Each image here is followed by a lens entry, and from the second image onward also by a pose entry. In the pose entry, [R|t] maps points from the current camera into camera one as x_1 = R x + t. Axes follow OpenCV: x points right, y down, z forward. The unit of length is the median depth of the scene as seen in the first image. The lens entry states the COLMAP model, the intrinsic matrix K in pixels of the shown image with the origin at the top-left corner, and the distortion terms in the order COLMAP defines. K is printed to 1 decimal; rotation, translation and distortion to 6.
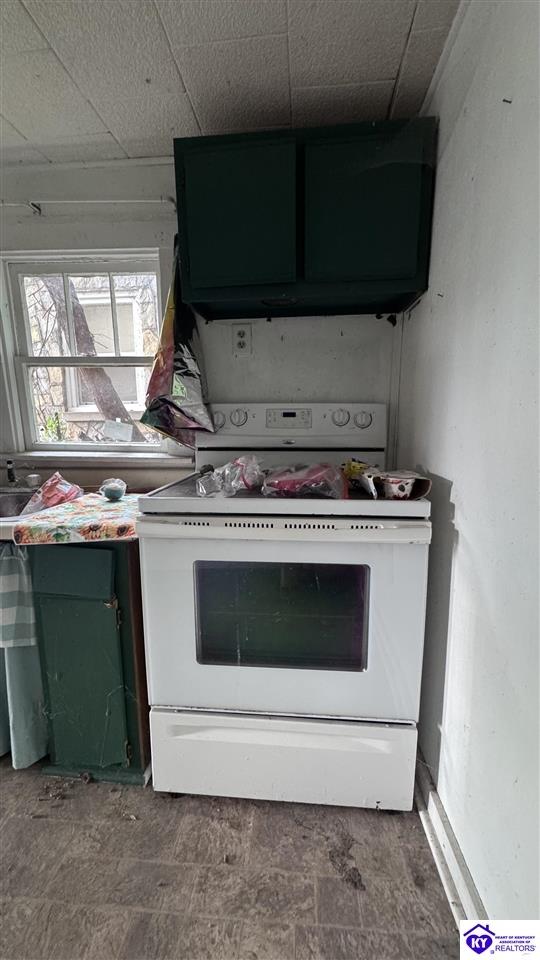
lens RADIAL K [[382.9, 0, 271.2], [0, 382.9, 479.3], [0, 0, 1]] dist [-0.003329, 0.000528]
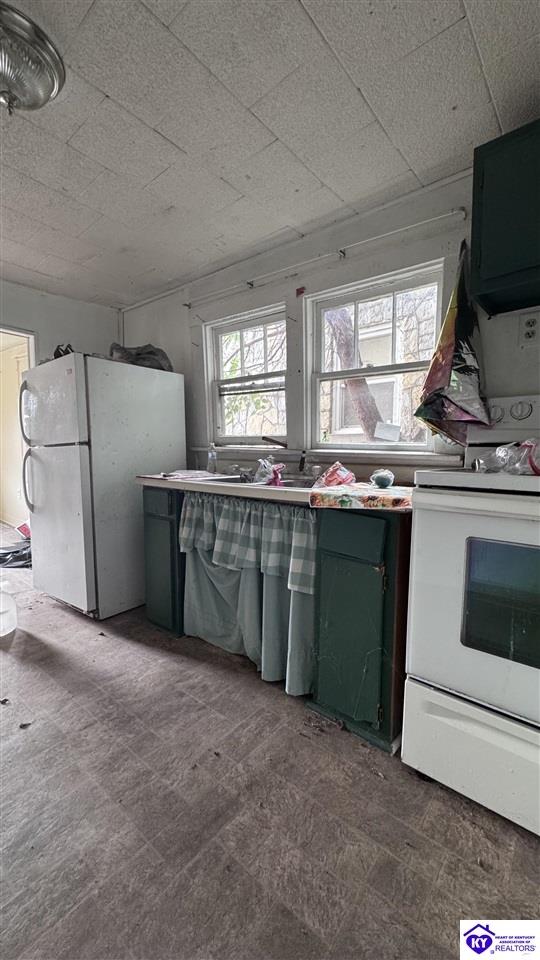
lens RADIAL K [[382.9, 0, 271.3], [0, 382.9, 480.5], [0, 0, 1]] dist [-0.003329, 0.000528]
pose [[0.816569, 0.059215, -0.574202, -0.045321], [-0.105440, 0.993290, -0.047511, 0.141719], [0.567536, 0.099340, 0.817334, -0.106426]]
